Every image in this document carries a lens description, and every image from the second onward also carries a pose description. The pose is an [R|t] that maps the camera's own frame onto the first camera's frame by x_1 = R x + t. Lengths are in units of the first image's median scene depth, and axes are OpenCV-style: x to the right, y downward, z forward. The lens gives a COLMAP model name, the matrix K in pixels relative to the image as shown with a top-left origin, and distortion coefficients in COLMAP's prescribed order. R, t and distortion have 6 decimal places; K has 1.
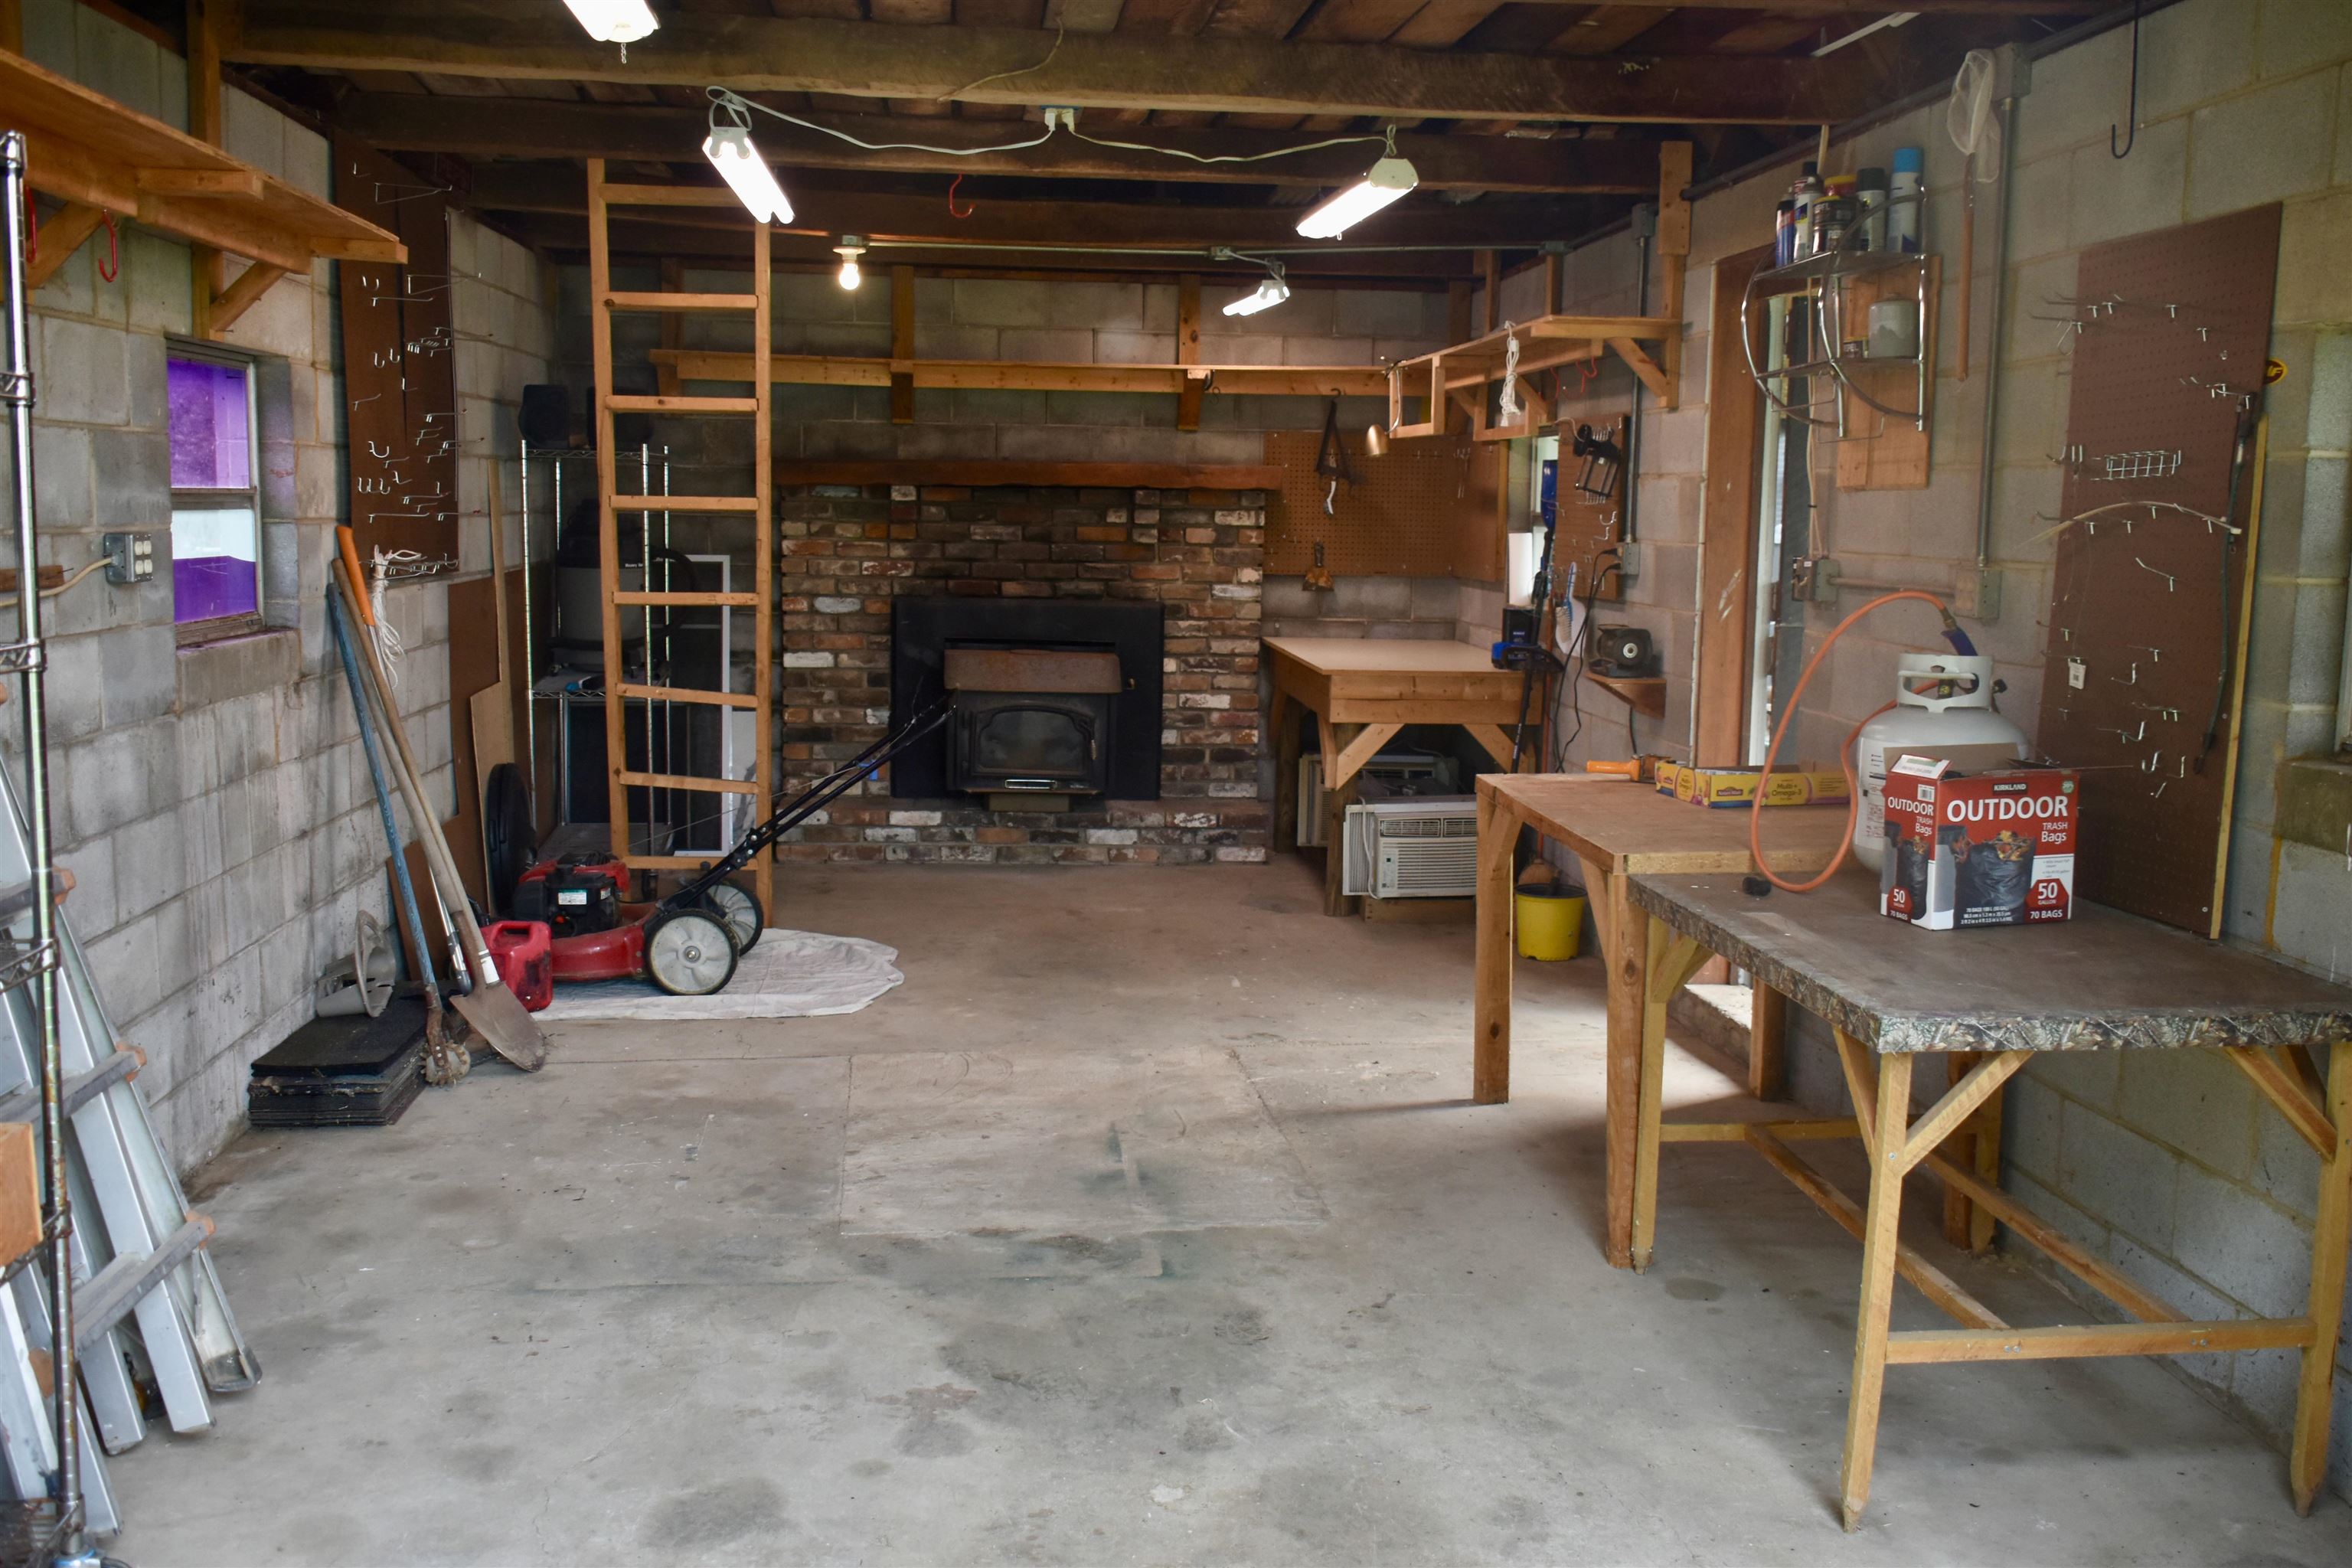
lens RADIAL K [[2119.0, 0, 1176.9], [0, 2119.0, 776.8], [0, 0, 1]] dist [-0.015117, -0.019549]
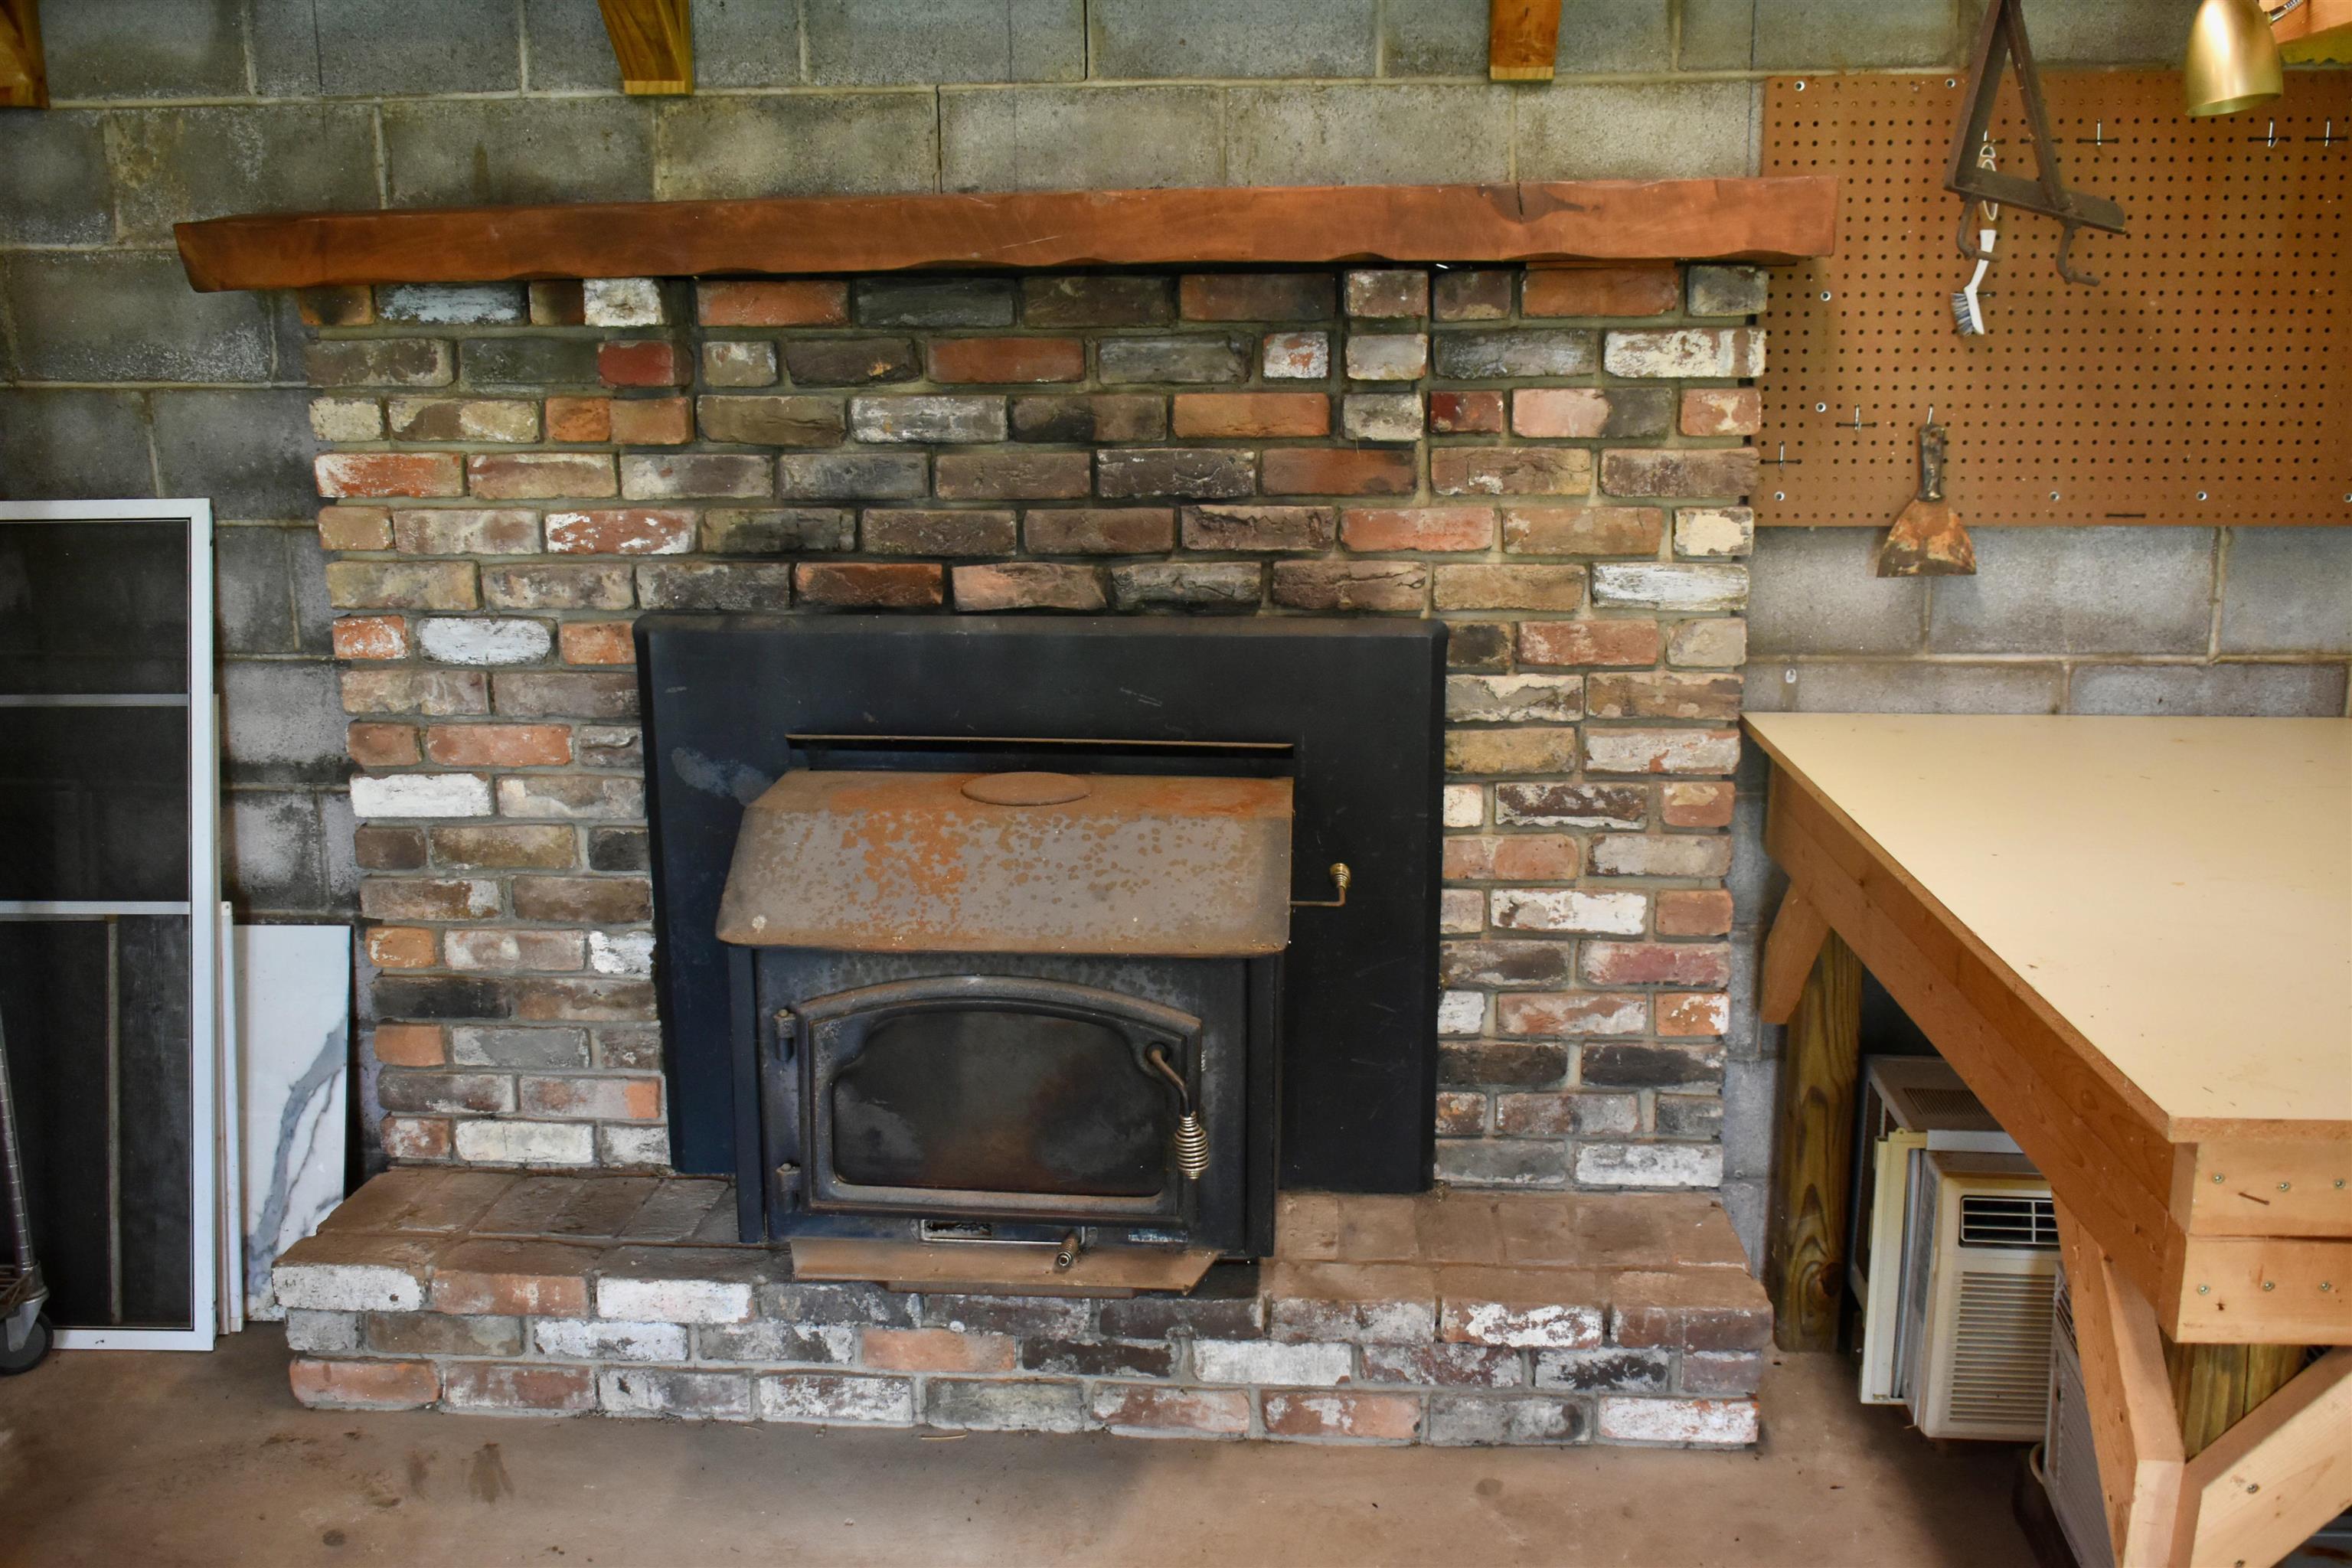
lens RADIAL K [[2119.0, 0, 1181.2], [0, 2119.0, 790.1], [0, 0, 1]] dist [-0.015117, -0.019549]
pose [[0.985781, 0.008144, -0.167836, 0.009065], [0.005184, 0.996875, 0.078821, -0.083171], [0.167954, -0.078571, 0.982659, 0.676982]]
